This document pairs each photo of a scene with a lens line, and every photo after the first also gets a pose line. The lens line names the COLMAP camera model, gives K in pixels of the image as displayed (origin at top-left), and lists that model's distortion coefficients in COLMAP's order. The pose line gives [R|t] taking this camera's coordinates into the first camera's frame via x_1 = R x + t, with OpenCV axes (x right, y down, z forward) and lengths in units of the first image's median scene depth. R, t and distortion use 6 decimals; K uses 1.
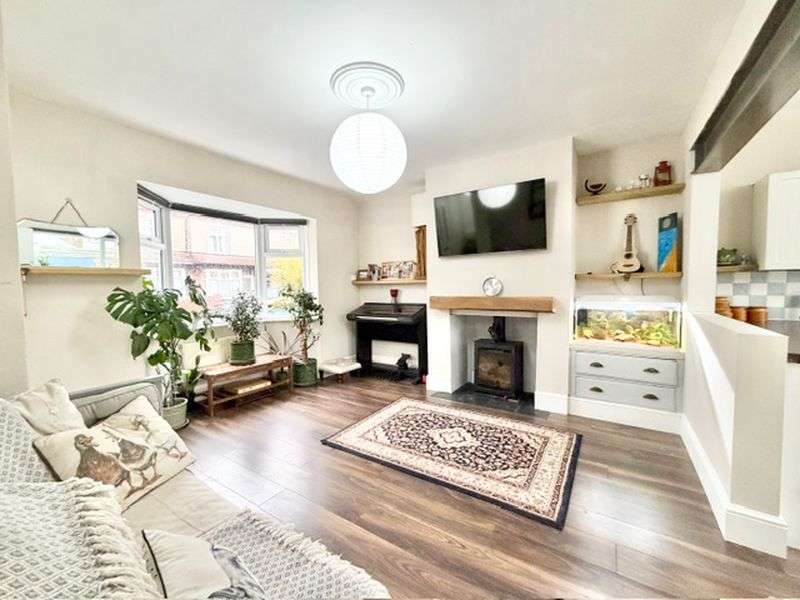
lens RADIAL K [[323.5, 0, 396.2], [0, 323.5, 297.7], [0, 0, 1]] dist [0.019452, -0.000022]
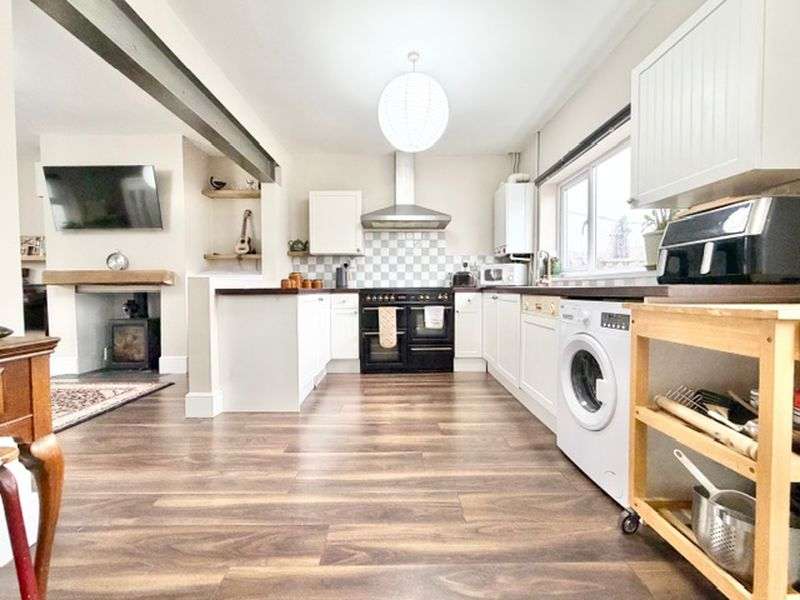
lens RADIAL K [[327.8, 0, 400.0], [0, 327.8, 300.0], [0, 0, 1]] dist [-0.000749, 0.000000]
pose [[0.838531, -0.012631, 0.544707, 0.527831], [0.018314, 0.999820, -0.005008, 0.118885], [-0.544545, 0.014176, 0.838612, -0.403582]]
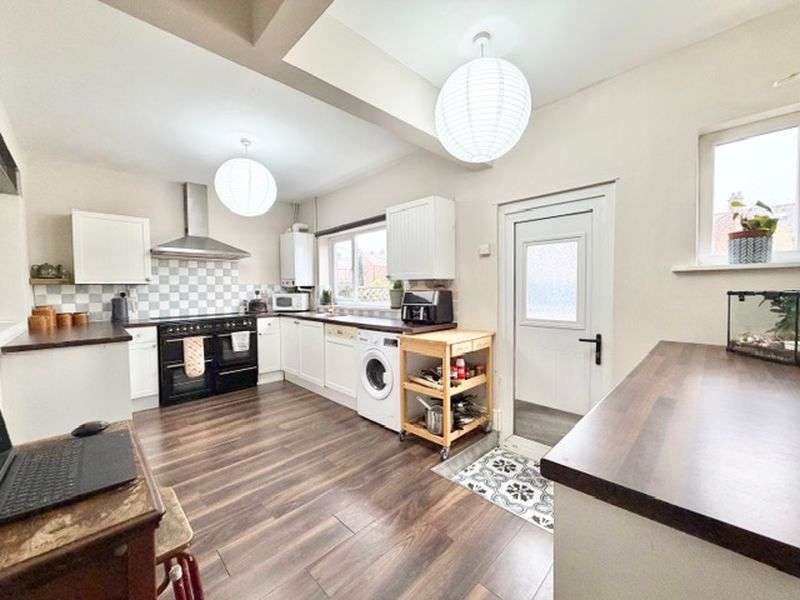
lens RADIAL K [[323.5, 0, 396.2], [0, 323.5, 297.7], [0, 0, 1]] dist [0.019452, -0.000022]
pose [[0.211924, -0.021378, 0.977052, 0.104432], [0.041548, 0.999054, 0.012847, 0.004304], [-0.976403, 0.037872, 0.212611, -0.402031]]
